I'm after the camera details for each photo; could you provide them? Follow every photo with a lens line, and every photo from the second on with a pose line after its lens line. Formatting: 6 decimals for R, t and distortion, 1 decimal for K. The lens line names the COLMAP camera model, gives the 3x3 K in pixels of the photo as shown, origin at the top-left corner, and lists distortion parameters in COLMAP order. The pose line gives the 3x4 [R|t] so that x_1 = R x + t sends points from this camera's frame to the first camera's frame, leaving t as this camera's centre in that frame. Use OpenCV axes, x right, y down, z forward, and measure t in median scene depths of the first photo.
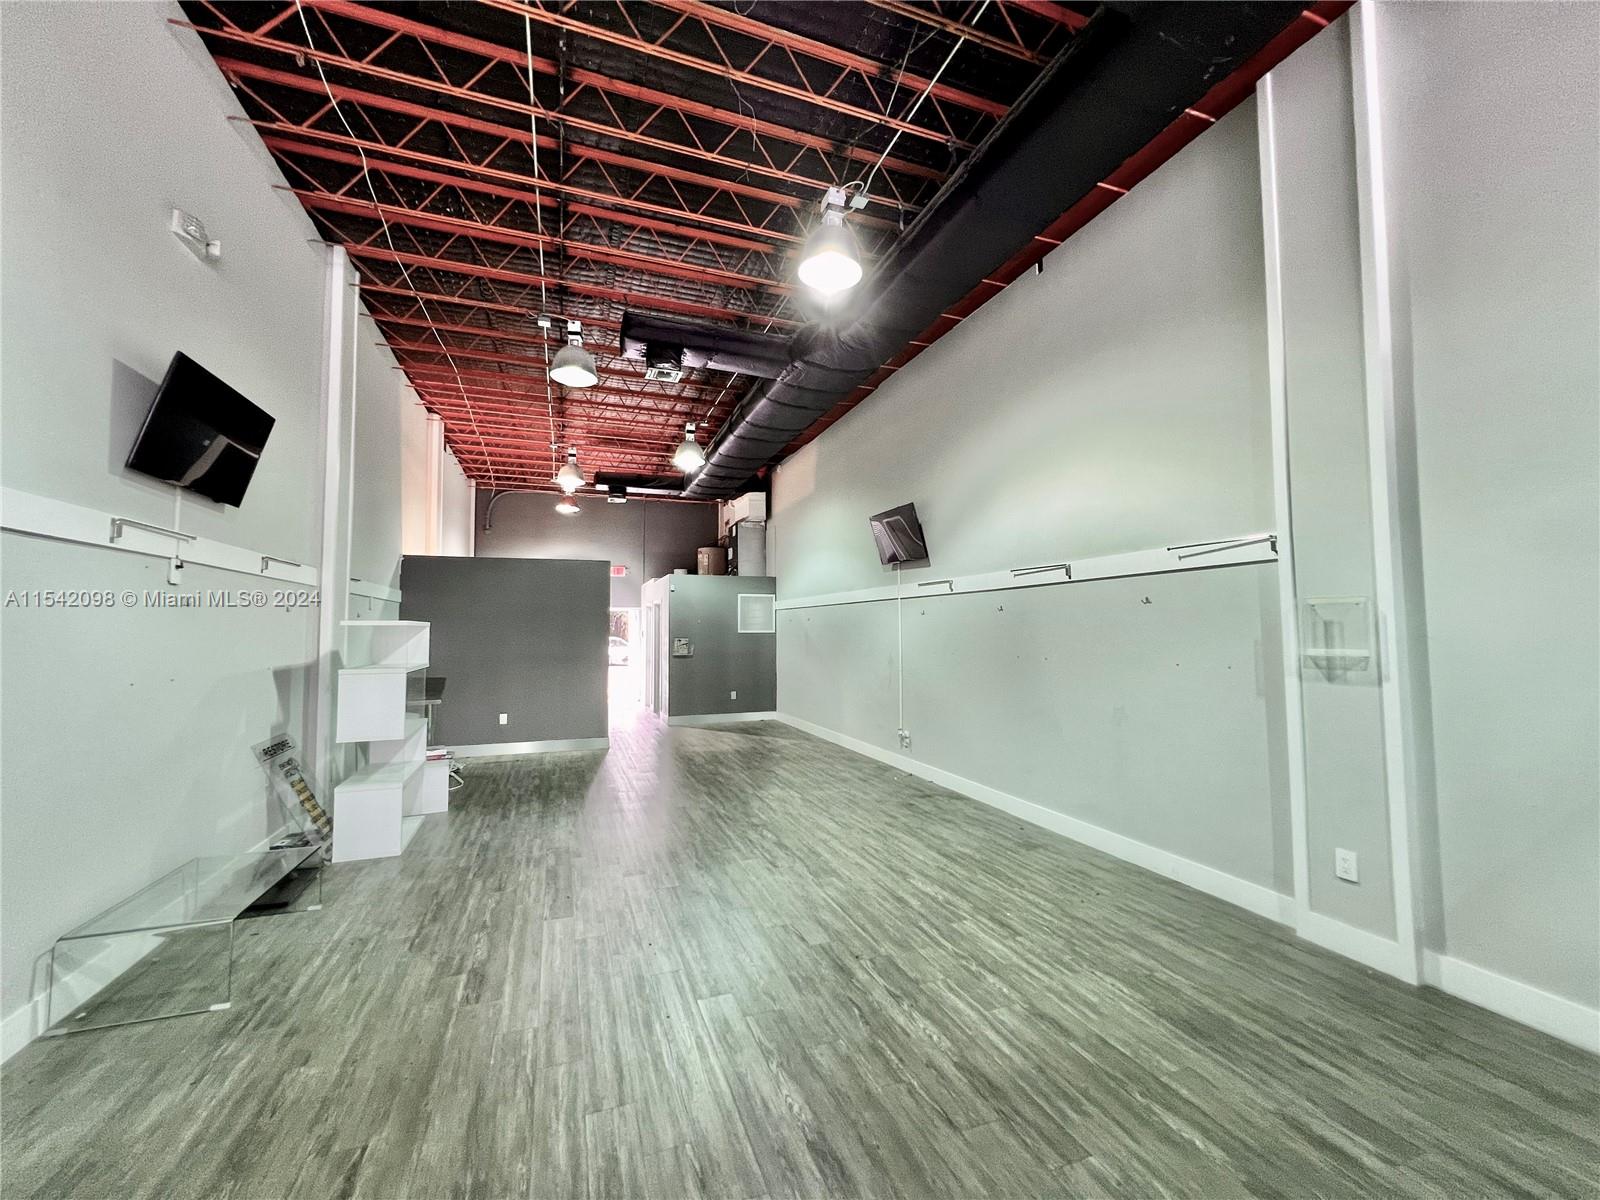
lens RADIAL K [[635.5, 0, 800.0], [0, 635.5, 600.0], [0, 0, 1]] dist [0.000914, 0.000122]
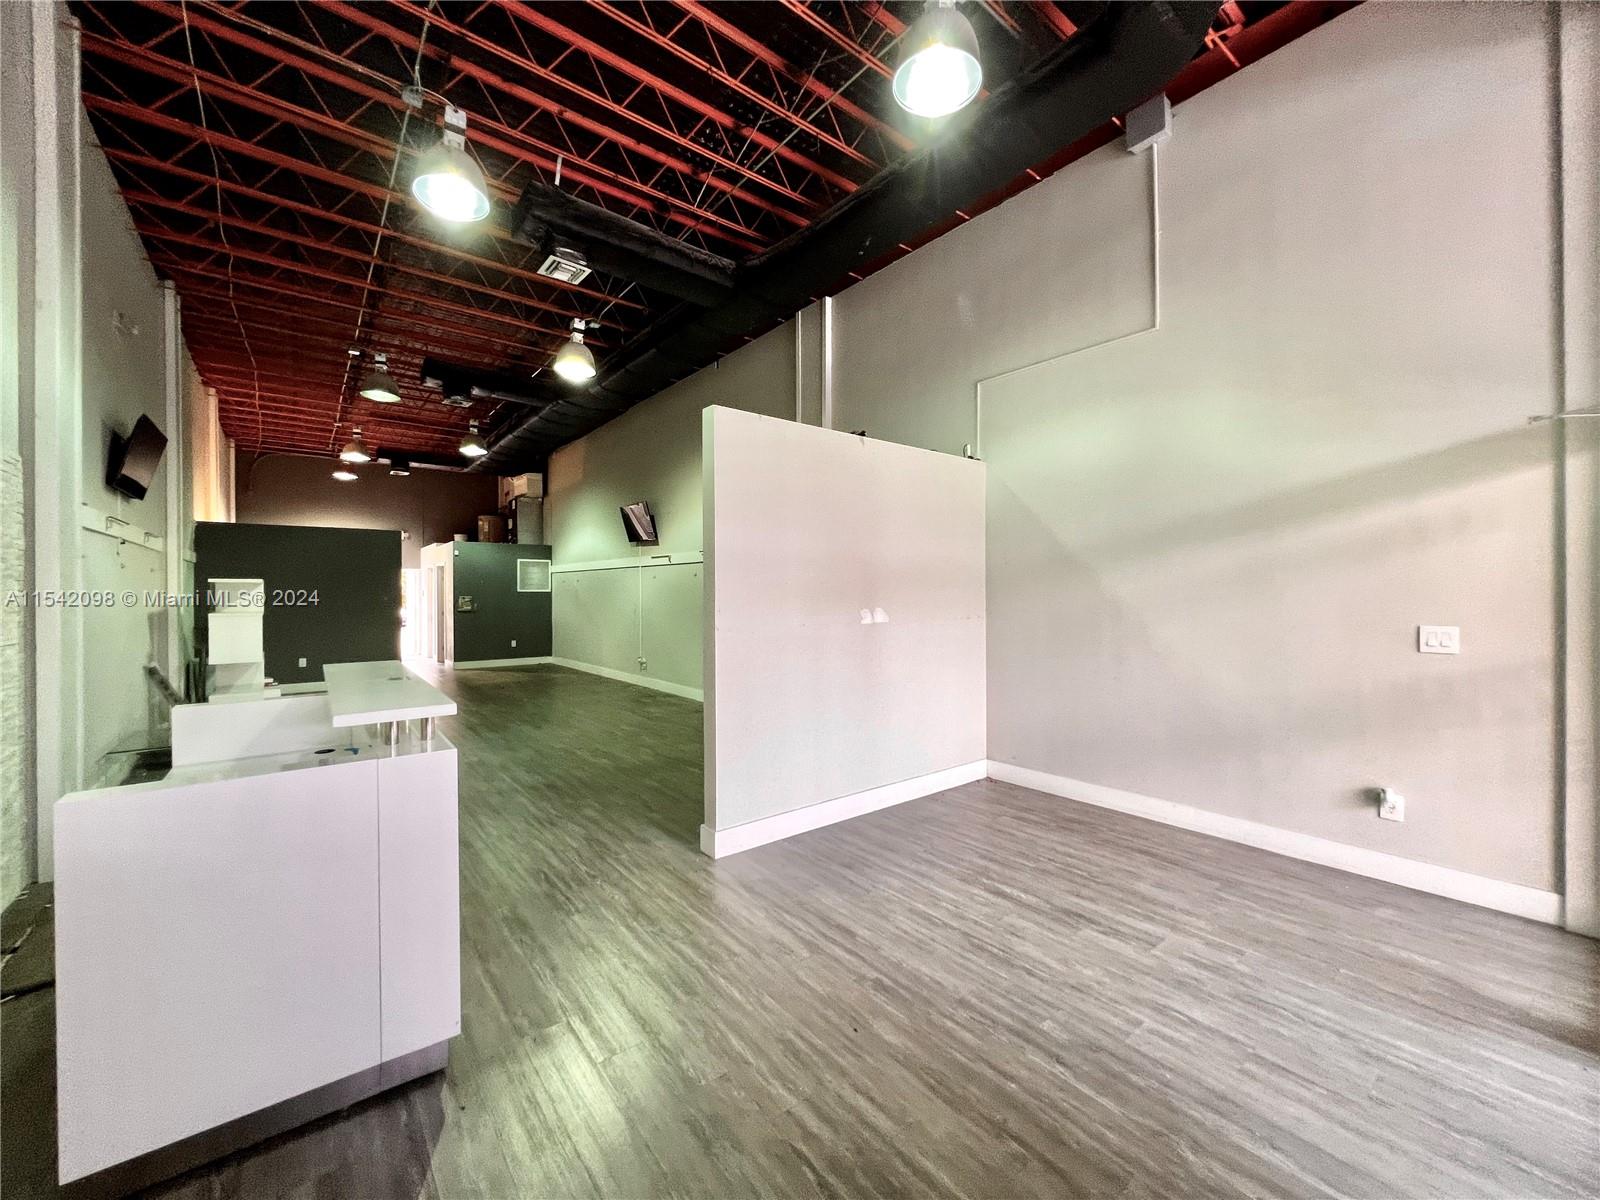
lens RADIAL K [[646.2, 0, 800.0], [0, 646.2, 600.0], [0, 0, 1]] dist [-0.002449, 0.000070]
pose [[0.951817, -0.000730, 0.306667, 0.042747], [-0.017259, 0.998285, 0.055944, -0.011862], [-0.306182, -0.058541, 0.950171, -0.382961]]
